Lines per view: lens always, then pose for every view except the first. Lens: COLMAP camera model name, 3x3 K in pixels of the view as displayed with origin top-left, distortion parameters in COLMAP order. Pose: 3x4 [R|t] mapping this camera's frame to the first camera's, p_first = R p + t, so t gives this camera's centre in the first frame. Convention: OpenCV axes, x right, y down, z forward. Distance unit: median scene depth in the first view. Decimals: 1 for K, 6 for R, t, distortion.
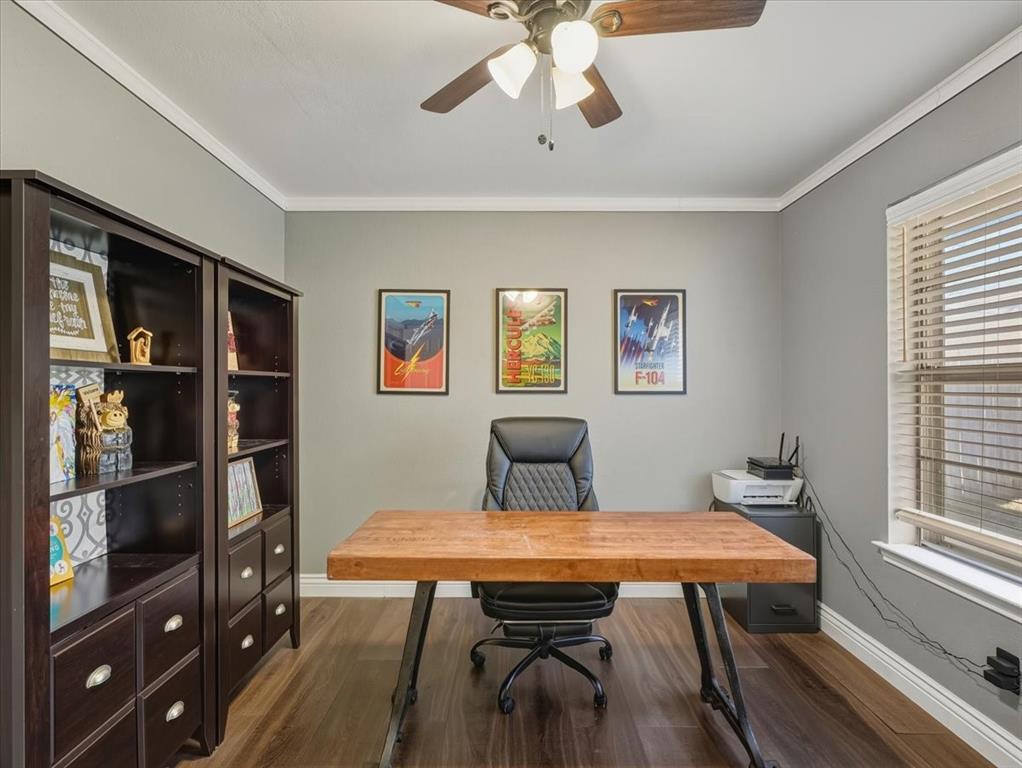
lens RADIAL K [[518.5, 0, 511.6], [0, 518.5, 381.7], [0, 0, 1]] dist [-0.008204, 0.003233]
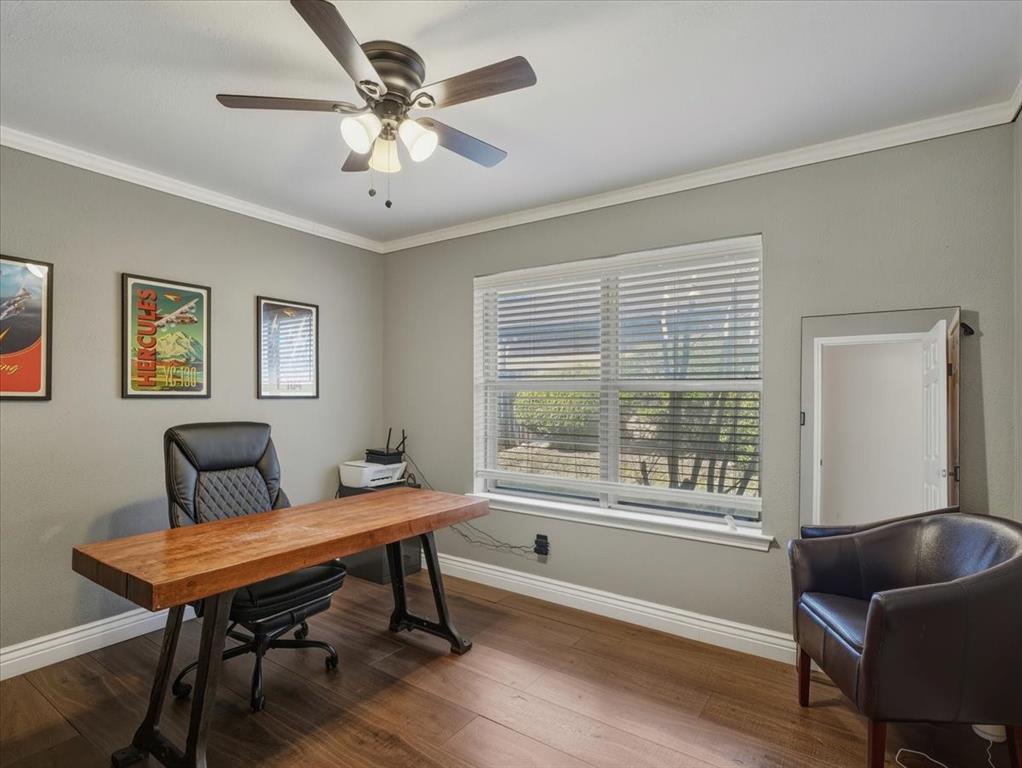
lens RADIAL K [[518.5, 0, 514.7], [0, 518.5, 391.5], [0, 0, 1]] dist [-0.008204, 0.003233]
pose [[0.574022, 0.007208, 0.818808, -0.373603], [-0.015819, 0.999872, 0.002287, -0.000539], [-0.818687, -0.014265, 0.574063, 0.002800]]
